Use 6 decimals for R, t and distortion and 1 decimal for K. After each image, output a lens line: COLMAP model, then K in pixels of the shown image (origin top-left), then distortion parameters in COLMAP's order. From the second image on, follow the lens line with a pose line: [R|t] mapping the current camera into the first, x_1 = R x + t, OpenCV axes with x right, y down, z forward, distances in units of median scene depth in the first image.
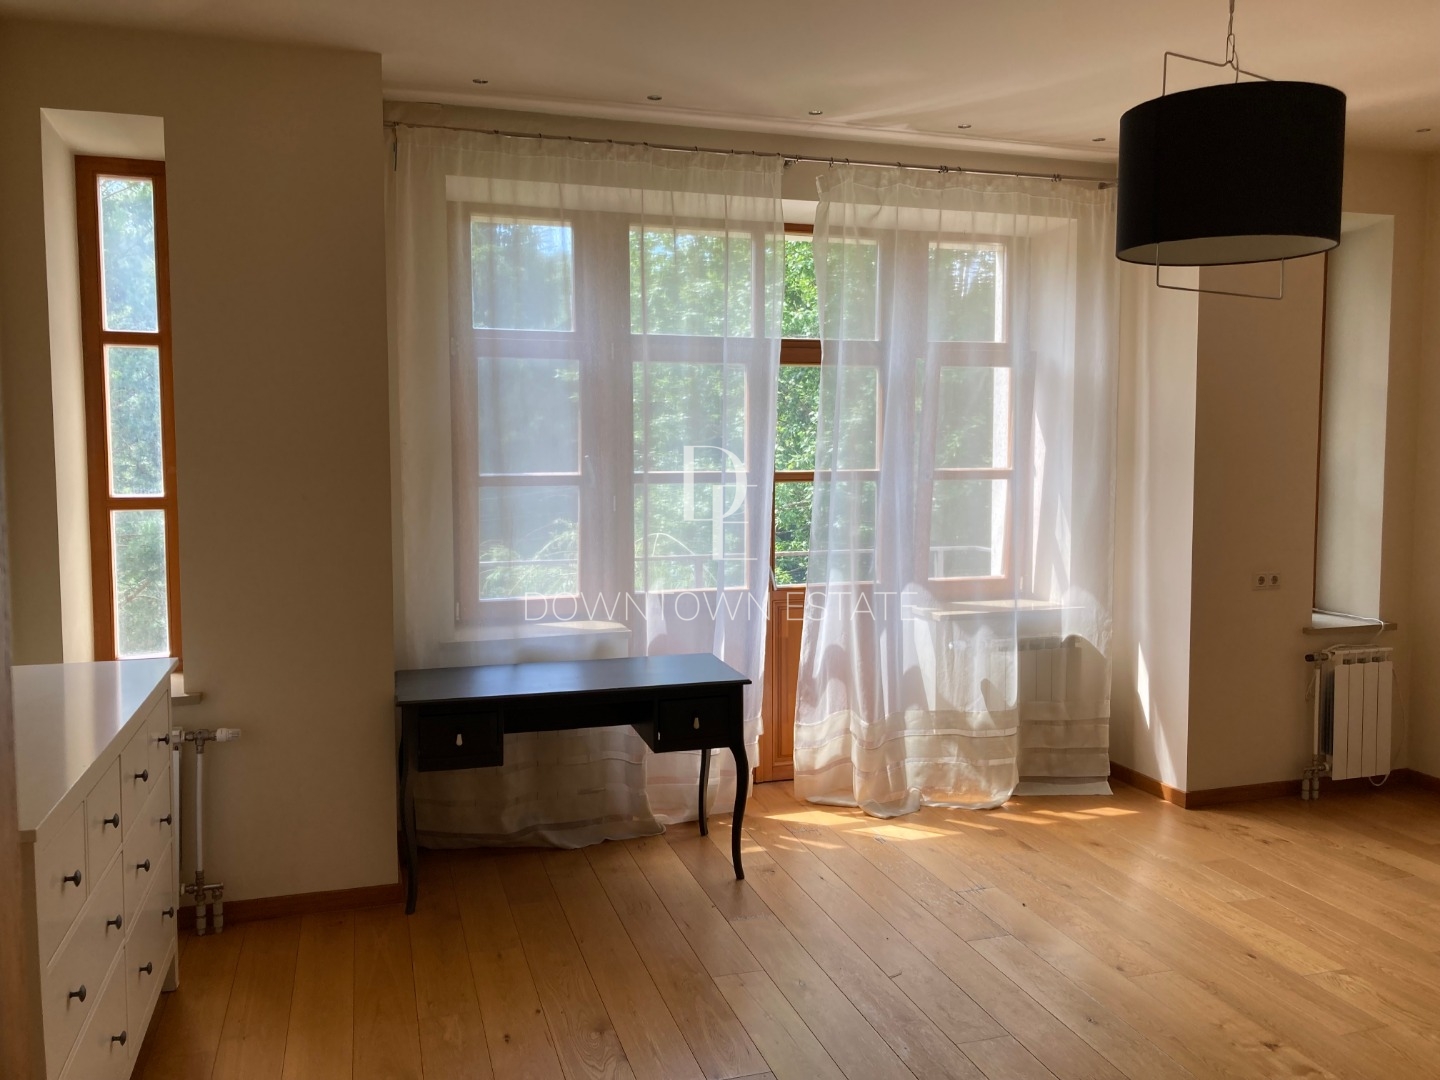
lens RADIAL K [[1173.5, 0, 720.0], [0, 1173.5, 540.0], [0, 0, 1]] dist [0.009556, 0.002268]
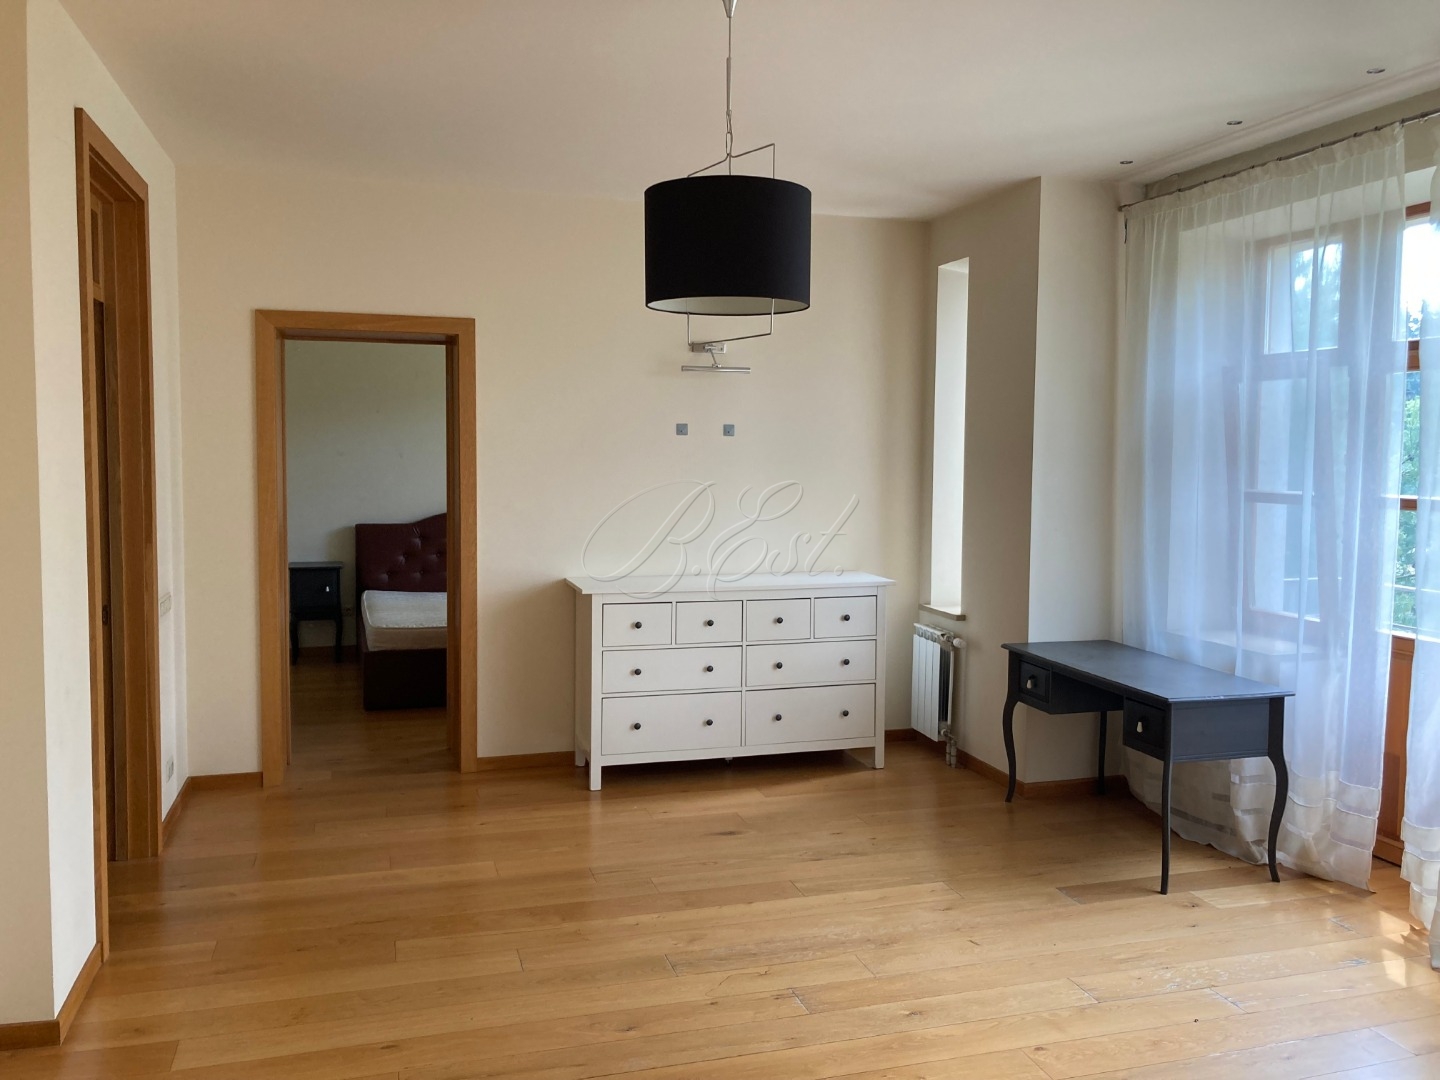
lens RADIAL K [[1173.5, 0, 720.0], [0, 1173.5, 540.0], [0, 0, 1]] dist [0.009556, 0.002268]
pose [[-0.013829, 0.088265, -0.996001, 0.952837], [-0.073555, 0.993308, 0.089048, -0.074689], [0.997195, 0.074492, -0.007244, 0.567129]]
